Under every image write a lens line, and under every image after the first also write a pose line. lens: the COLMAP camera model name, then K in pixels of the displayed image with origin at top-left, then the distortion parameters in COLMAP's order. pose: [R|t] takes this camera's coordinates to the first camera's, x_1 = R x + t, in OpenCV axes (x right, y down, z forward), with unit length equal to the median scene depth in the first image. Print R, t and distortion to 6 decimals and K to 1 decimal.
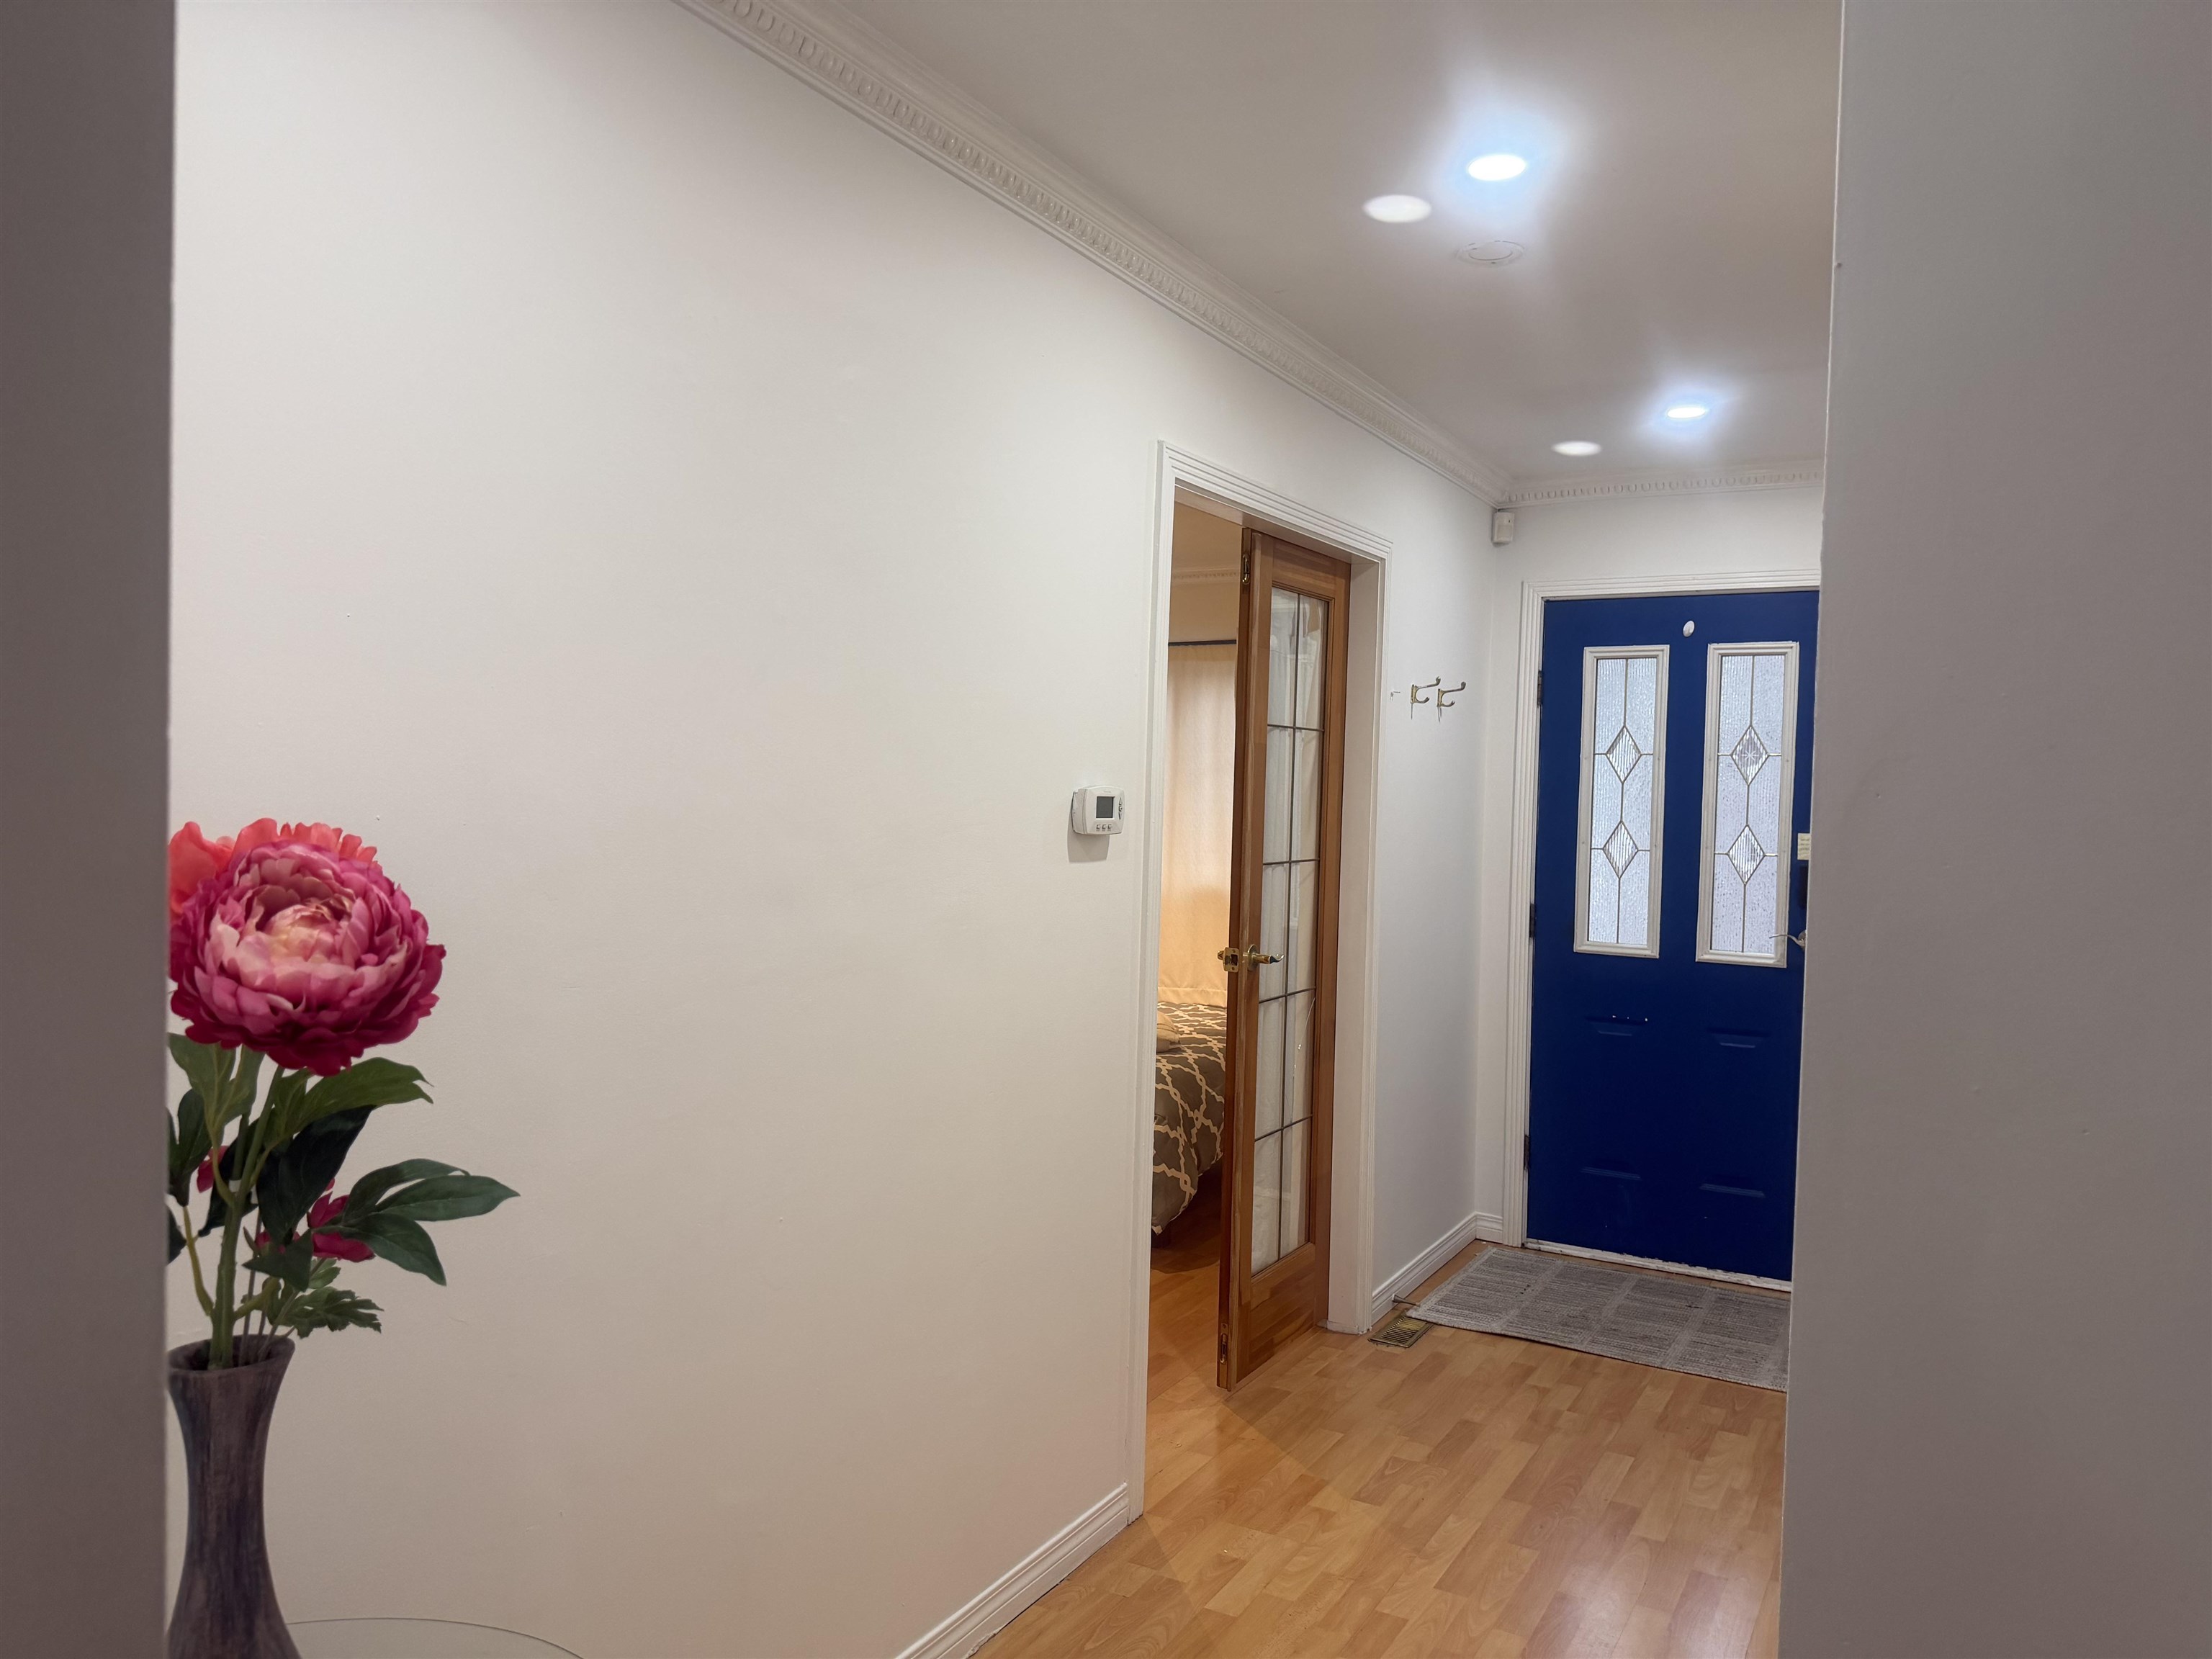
lens RADIAL K [[1545.7, 0, 1106.0], [0, 1545.7, 829.5], [0, 0, 1]] dist [0.003185, -0.006194]
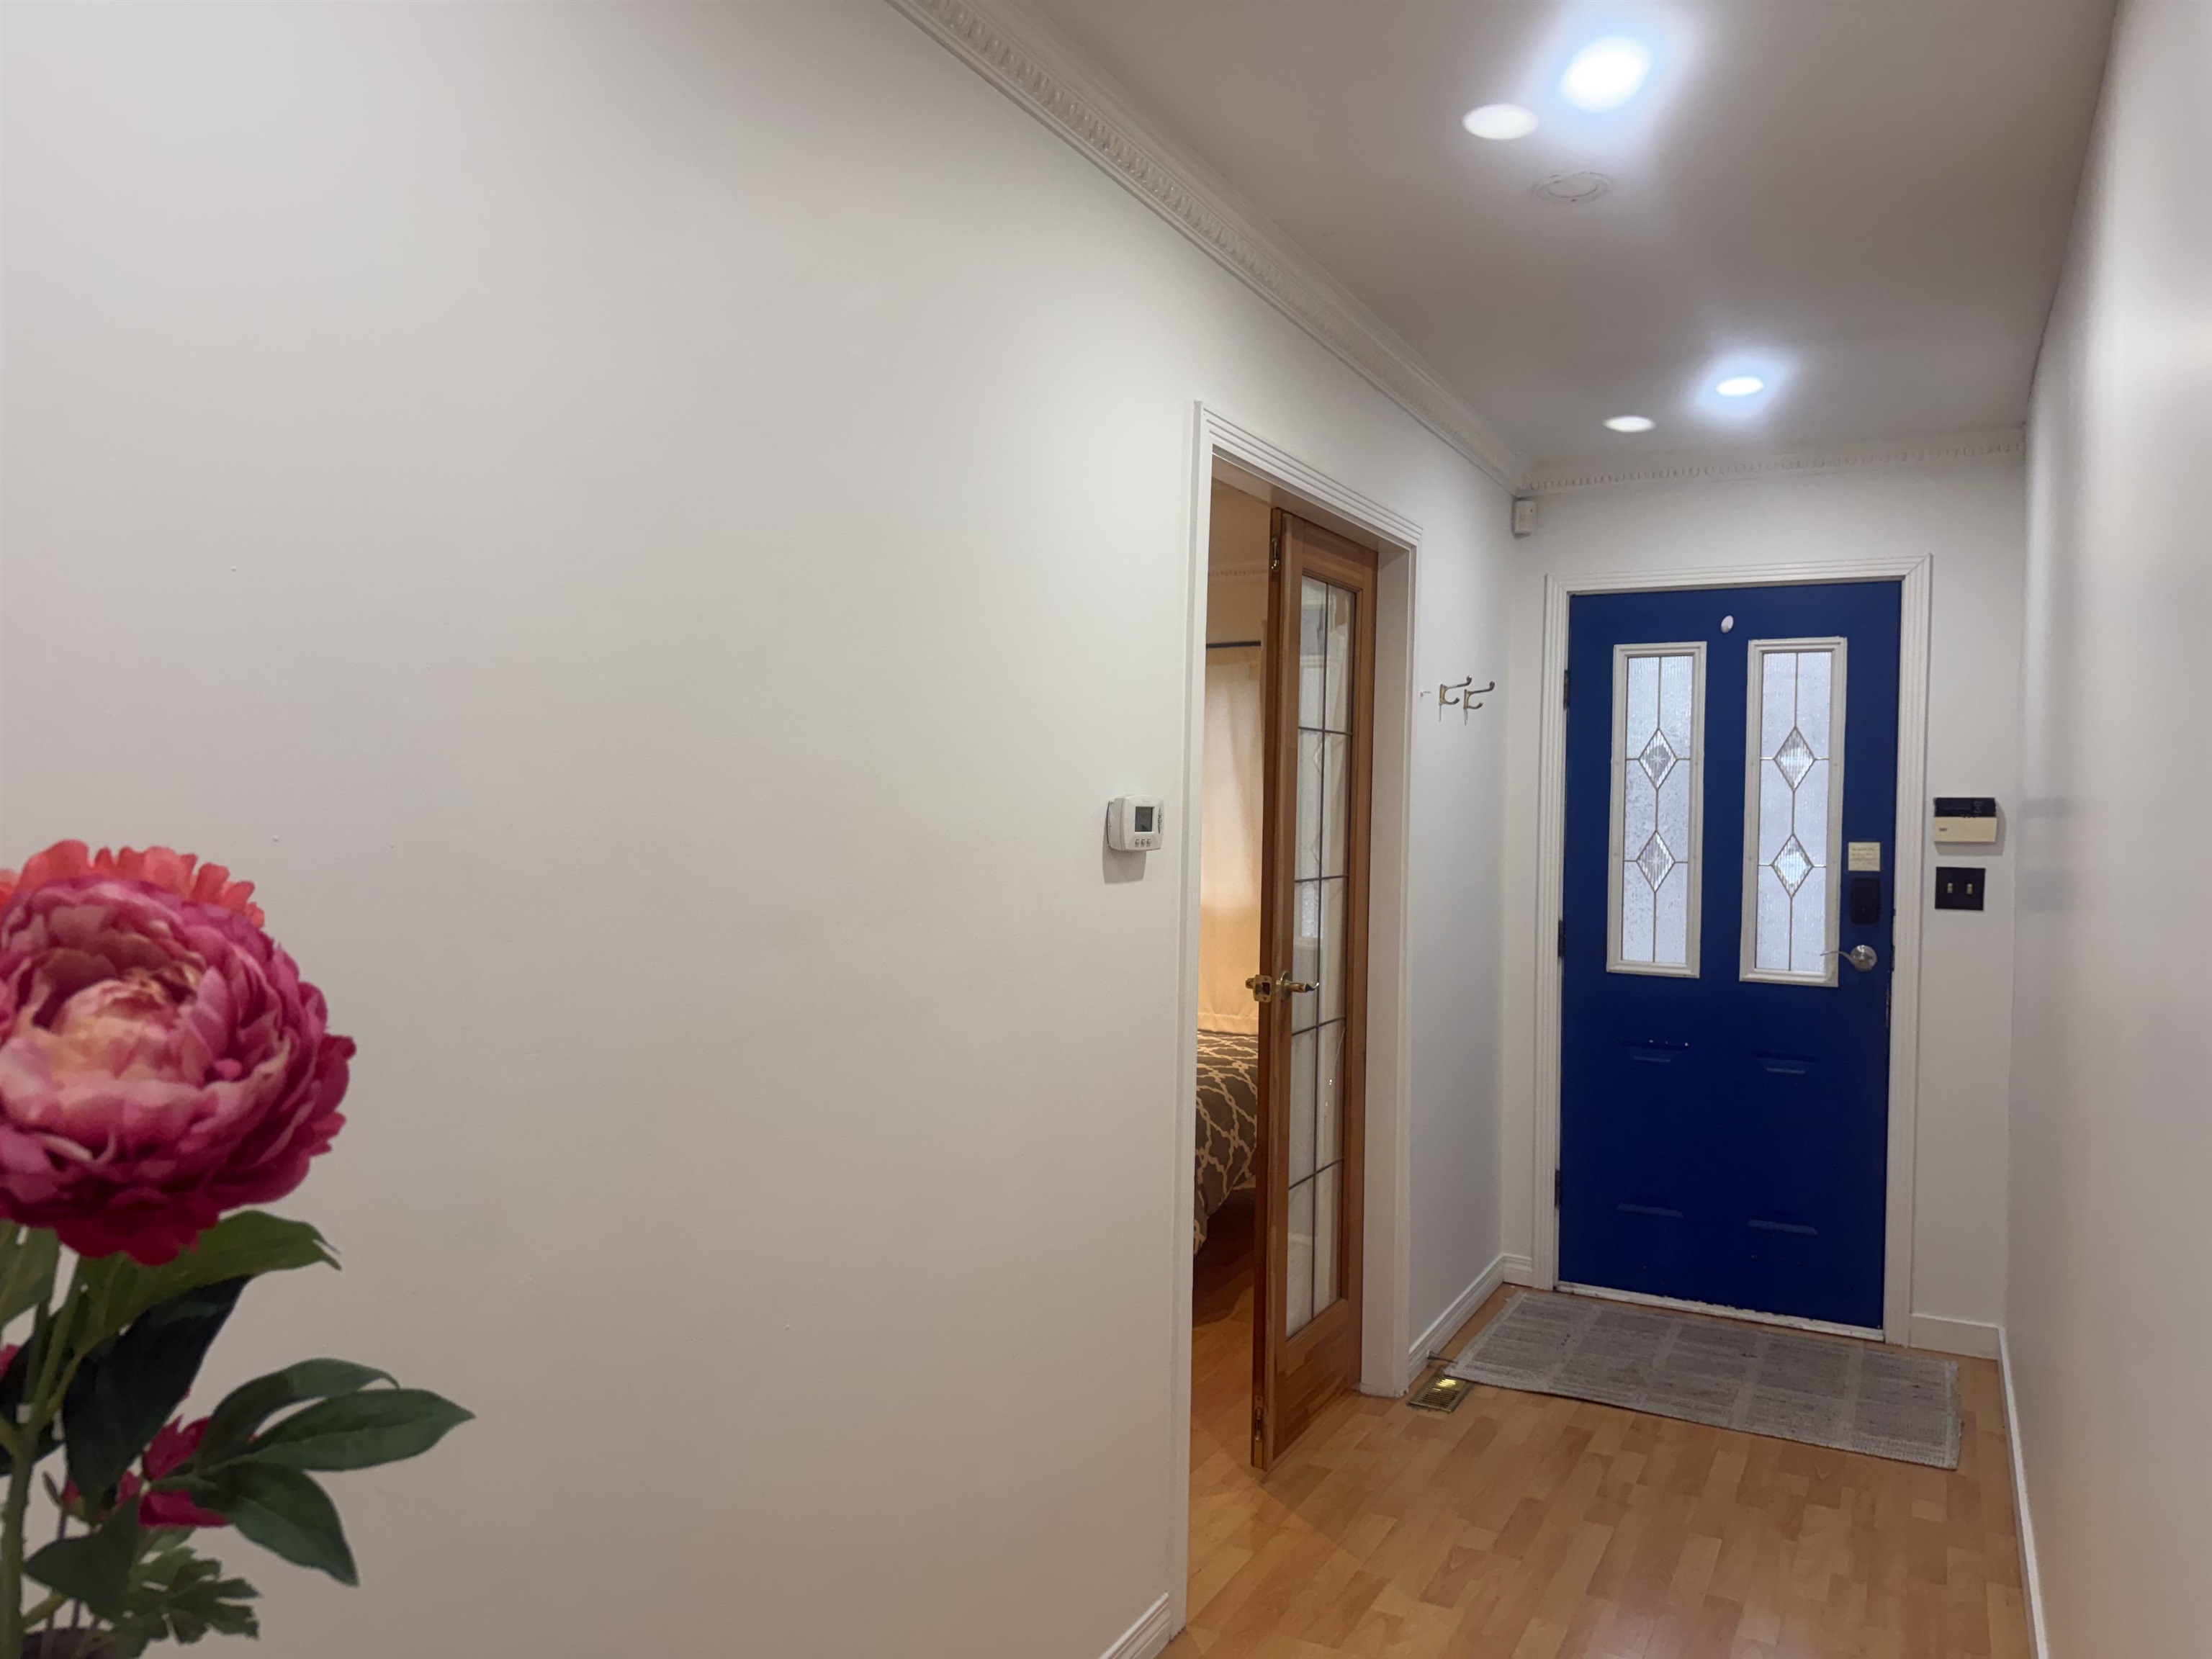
lens RADIAL K [[1526.7, 0, 1090.9], [0, 1526.7, 827.6], [0, 0, 1]] dist [-0.003780, -0.005111]
pose [[0.999445, -0.008542, 0.032190, -0.045661], [0.008896, 0.999901, -0.010873, -0.000546], [-0.032094, 0.011153, 0.999423, 0.114843]]
